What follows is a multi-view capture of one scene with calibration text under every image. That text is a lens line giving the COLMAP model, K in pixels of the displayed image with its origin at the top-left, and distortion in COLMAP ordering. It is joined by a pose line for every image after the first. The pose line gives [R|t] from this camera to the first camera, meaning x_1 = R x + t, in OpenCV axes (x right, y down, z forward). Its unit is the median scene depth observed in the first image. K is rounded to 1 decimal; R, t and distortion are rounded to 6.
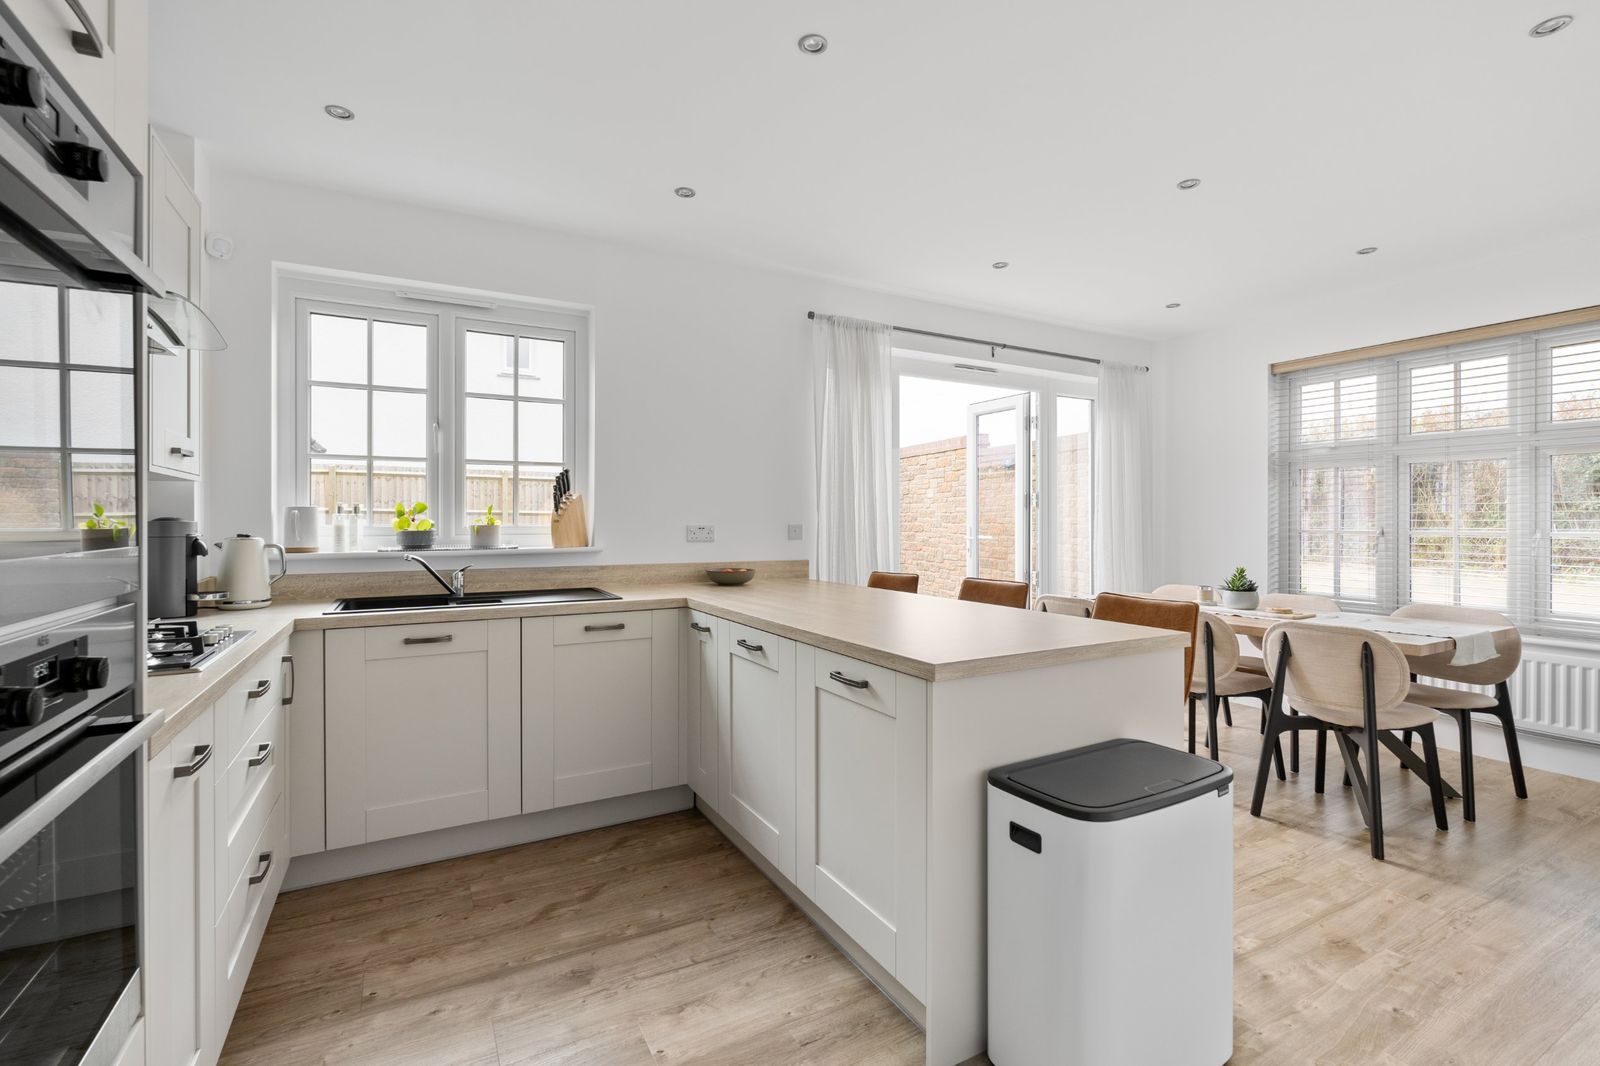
lens RADIAL K [[715.4, 0, 799.5], [0, 715.4, 523.2], [0, 0, 1]] dist [-0.002495, 0.000610]
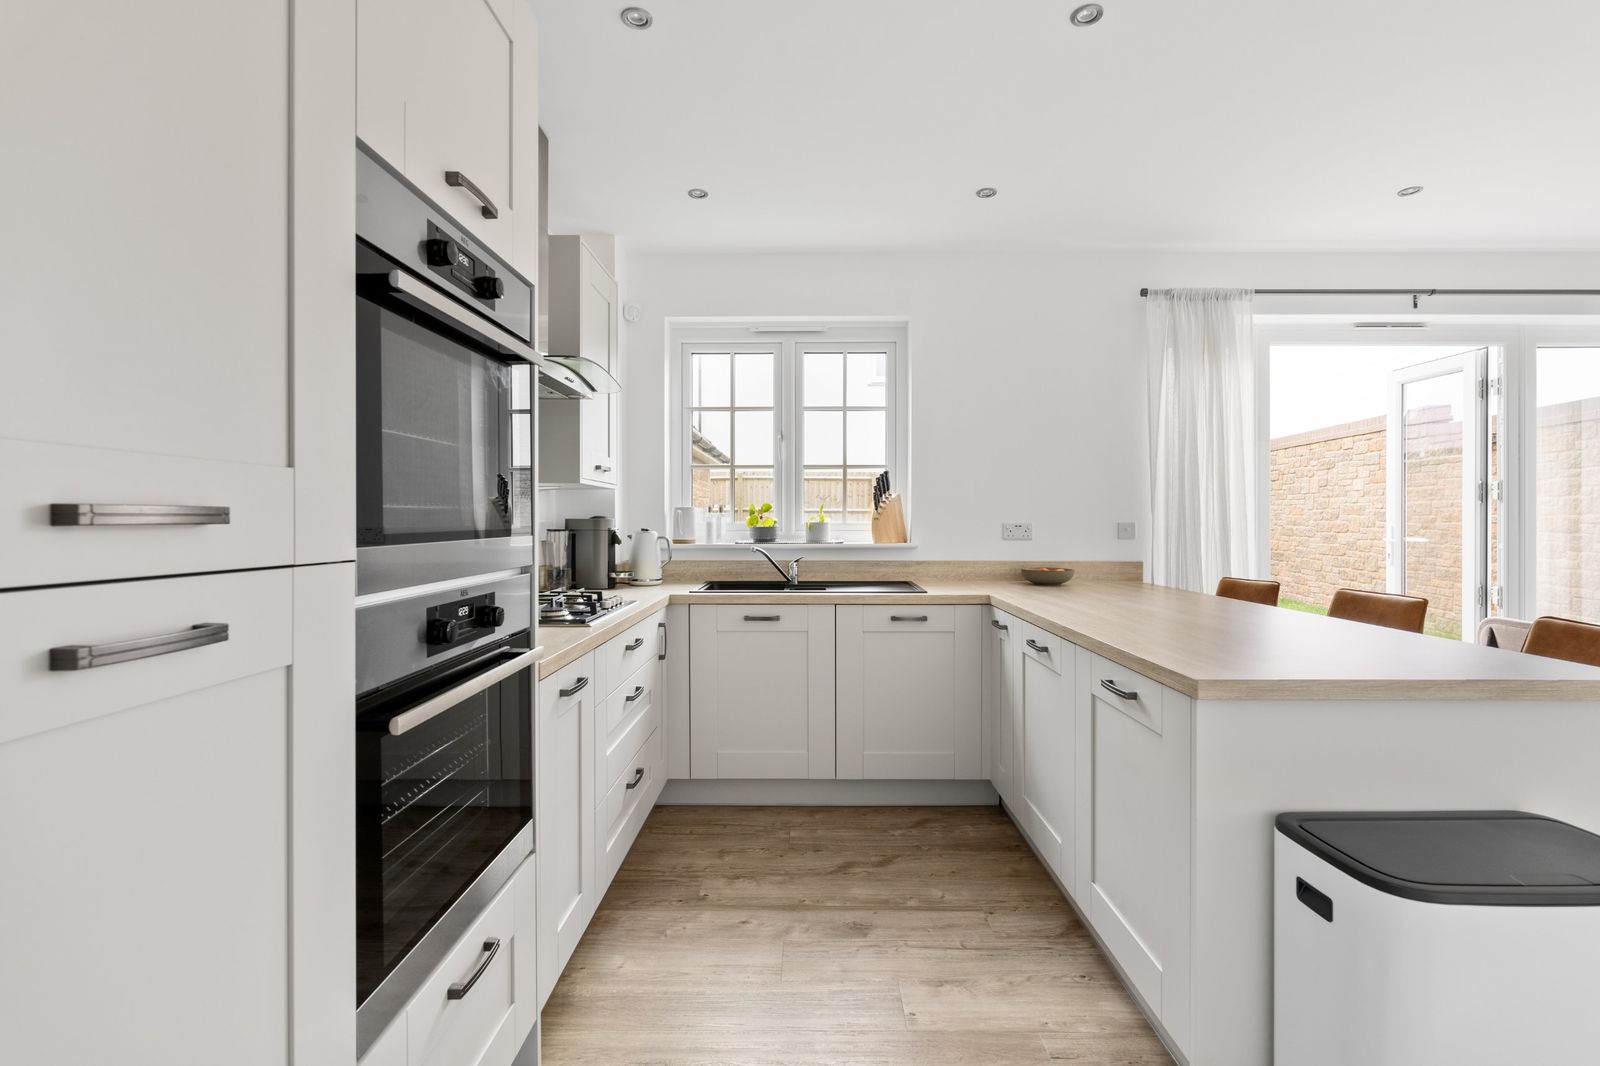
lens RADIAL K [[715.4, 0, 799.5], [0, 715.4, 523.2], [0, 0, 1]] dist [-0.002495, 0.000610]
pose [[0.871868, 0.003501, -0.489729, 0.117709], [-0.002012, 0.999992, 0.003566, 0.000218], [0.489737, -0.002123, 0.871868, -0.009901]]
